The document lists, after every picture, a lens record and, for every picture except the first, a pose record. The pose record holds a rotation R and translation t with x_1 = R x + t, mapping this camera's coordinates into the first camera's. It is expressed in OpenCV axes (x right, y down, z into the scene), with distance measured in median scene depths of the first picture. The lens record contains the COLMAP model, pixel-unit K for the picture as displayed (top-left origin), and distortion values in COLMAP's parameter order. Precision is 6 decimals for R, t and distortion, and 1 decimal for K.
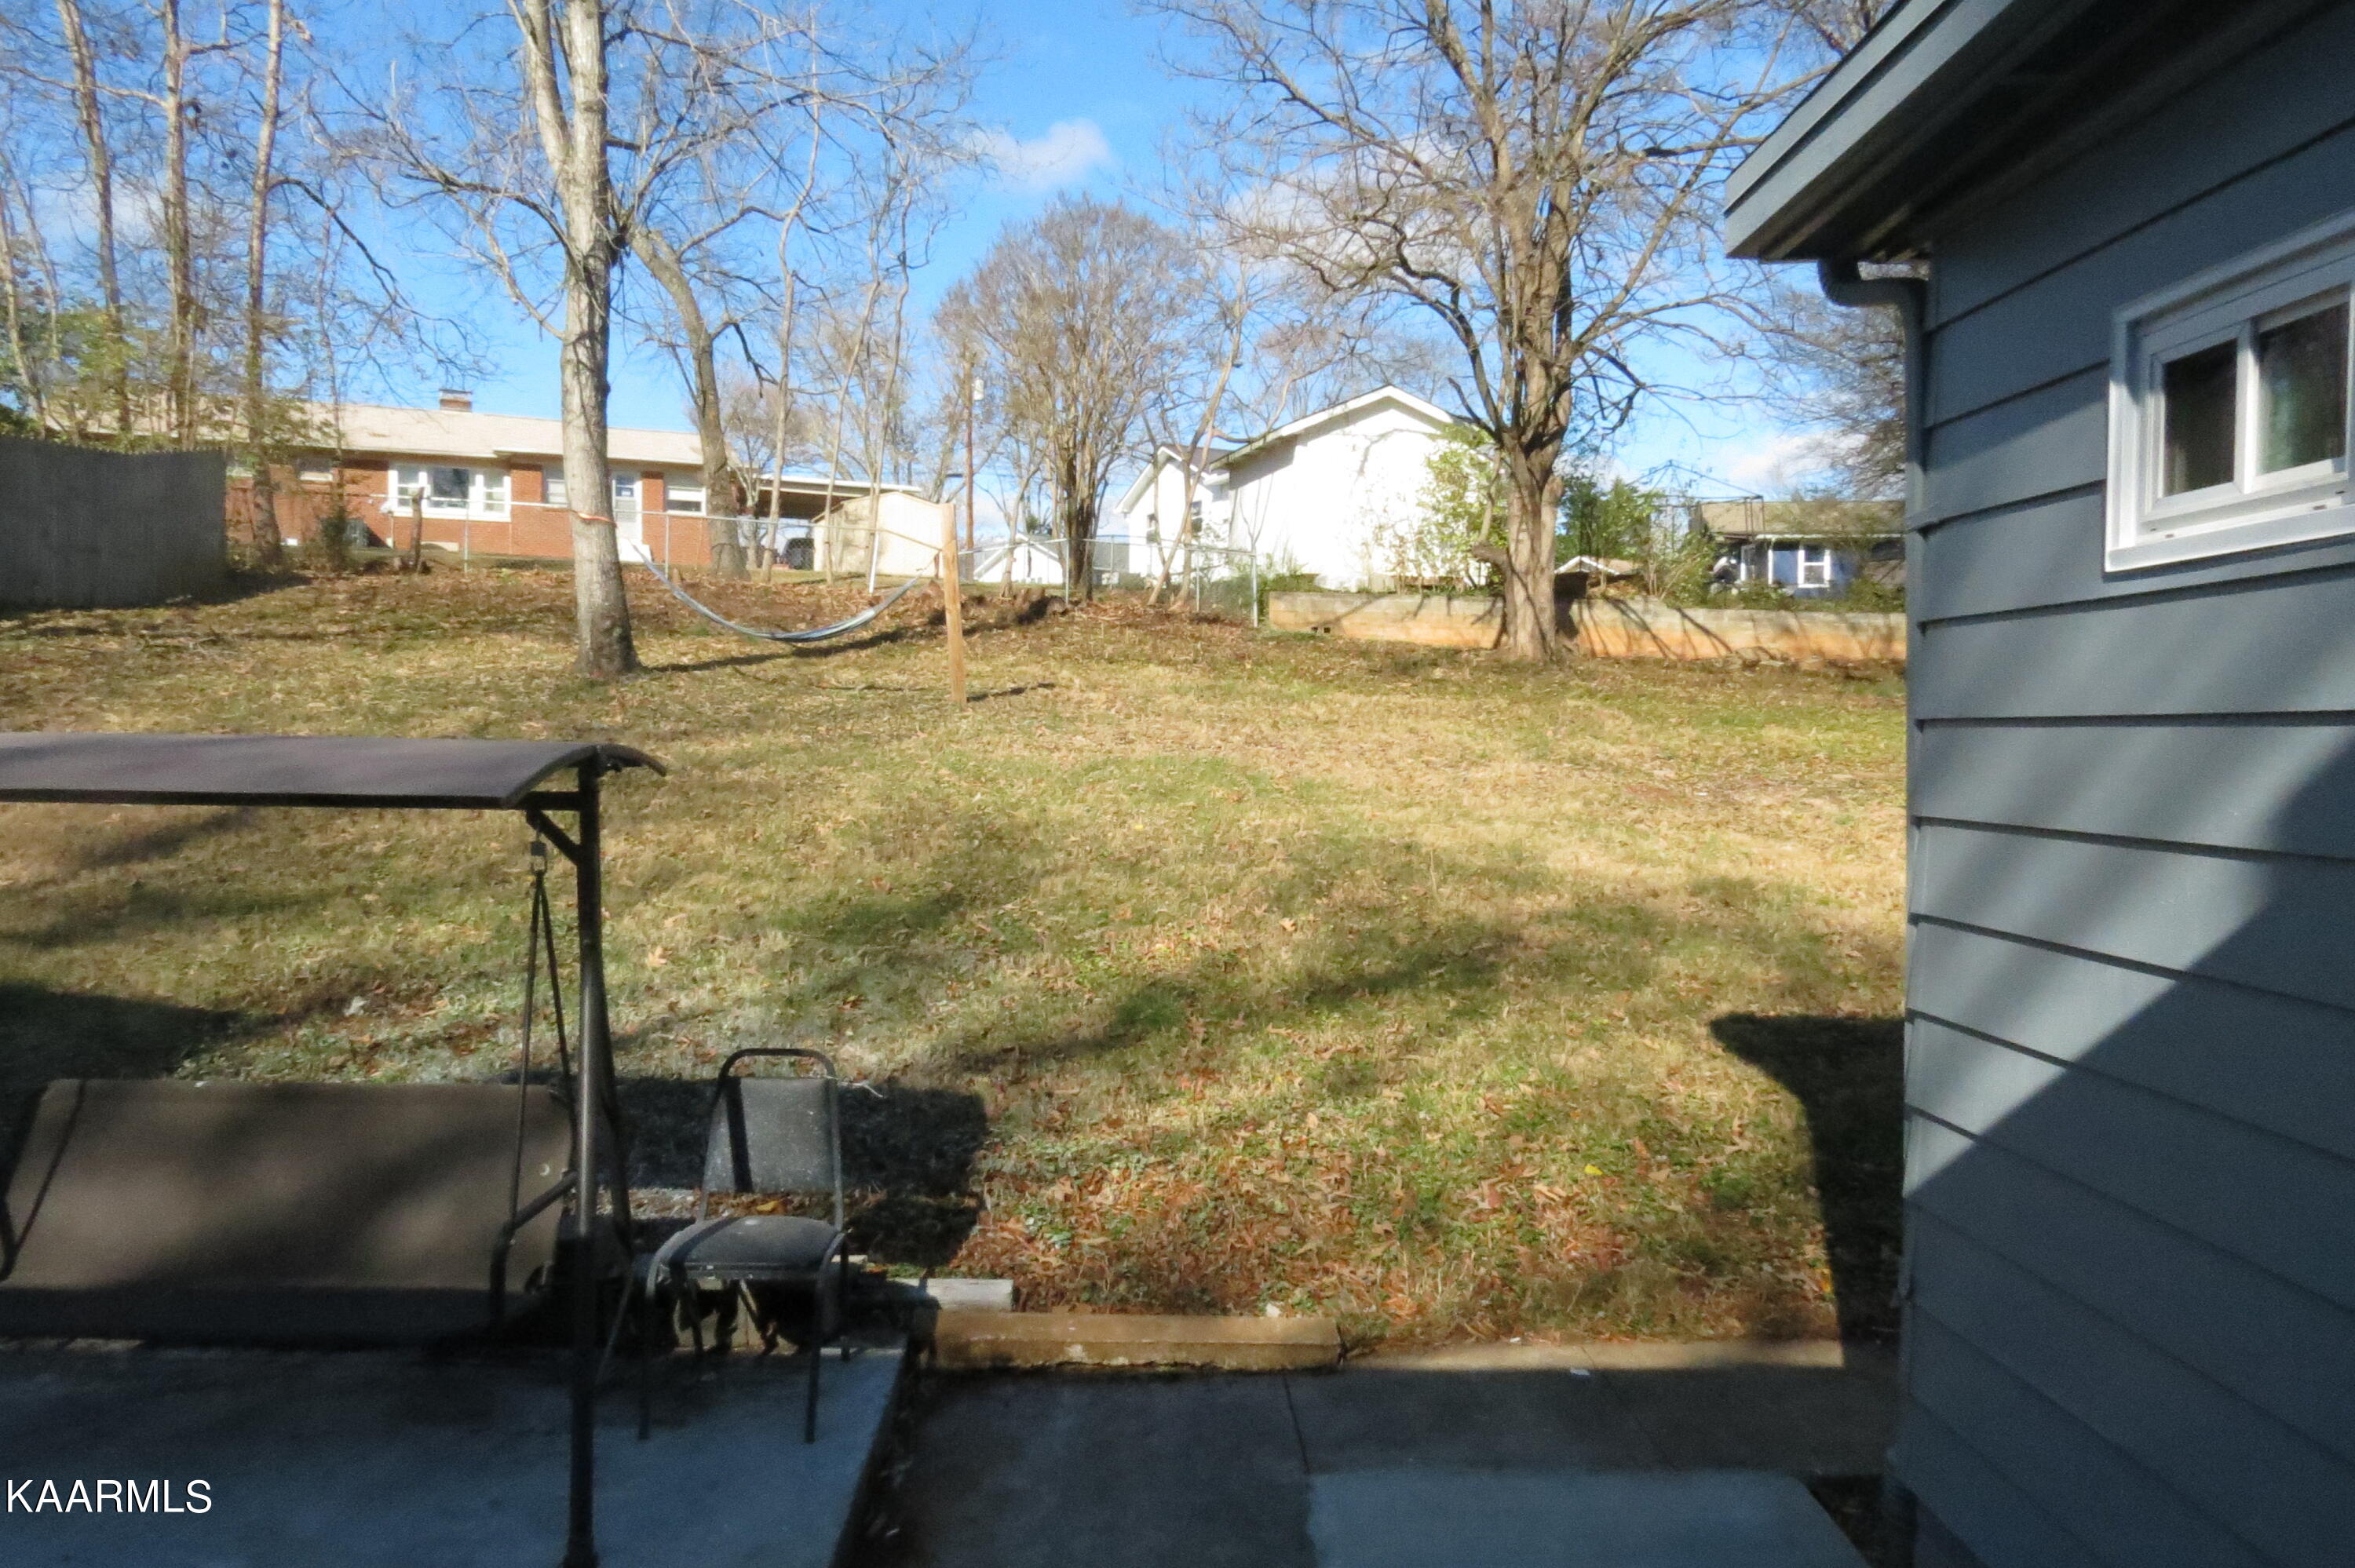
lens RADIAL K [[1674.1, 0, 1167.5], [0, 1674.1, 786.0], [0, 0, 1]] dist [-0.033464, 0.007980]
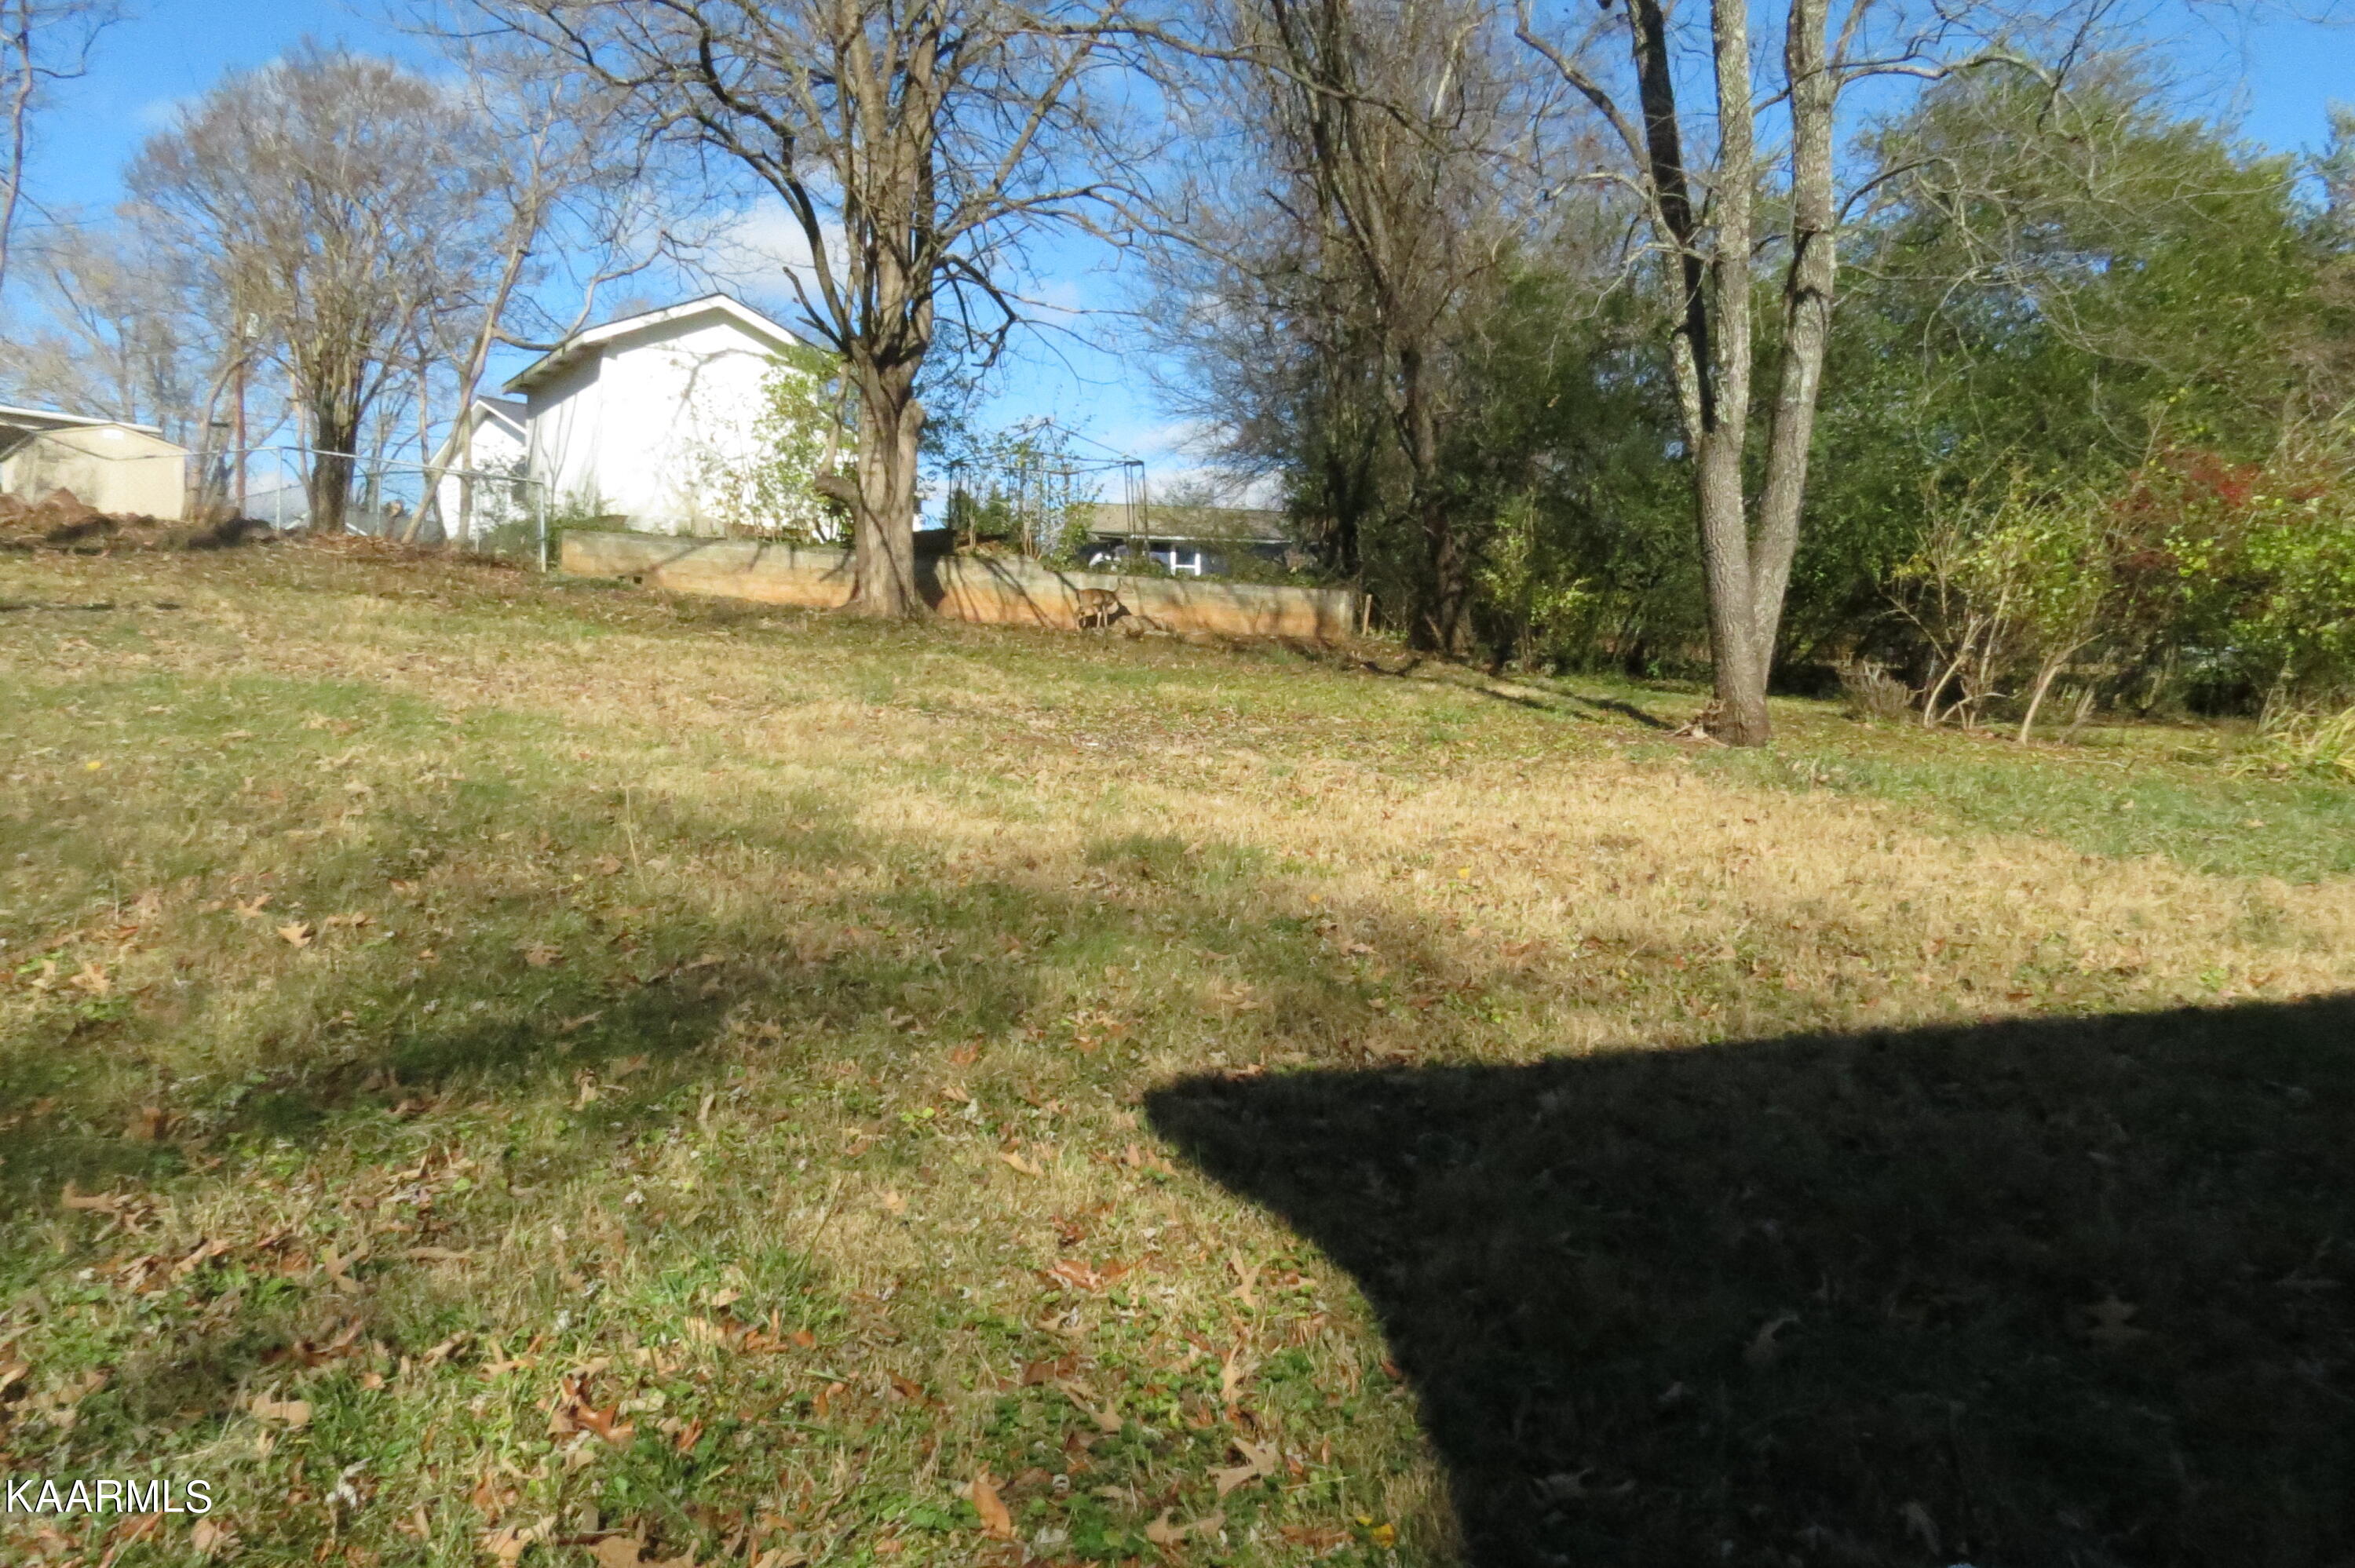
lens RADIAL K [[1674.1, 0, 1167.5], [0, 1674.1, 786.0], [0, 0, 1]] dist [-0.033464, 0.007980]
pose [[0.934557, -0.007317, 0.355739, 0.045341], [0.011347, 0.999893, -0.009244, 0.015684], [-0.355633, 0.012676, 0.934540, 0.153355]]
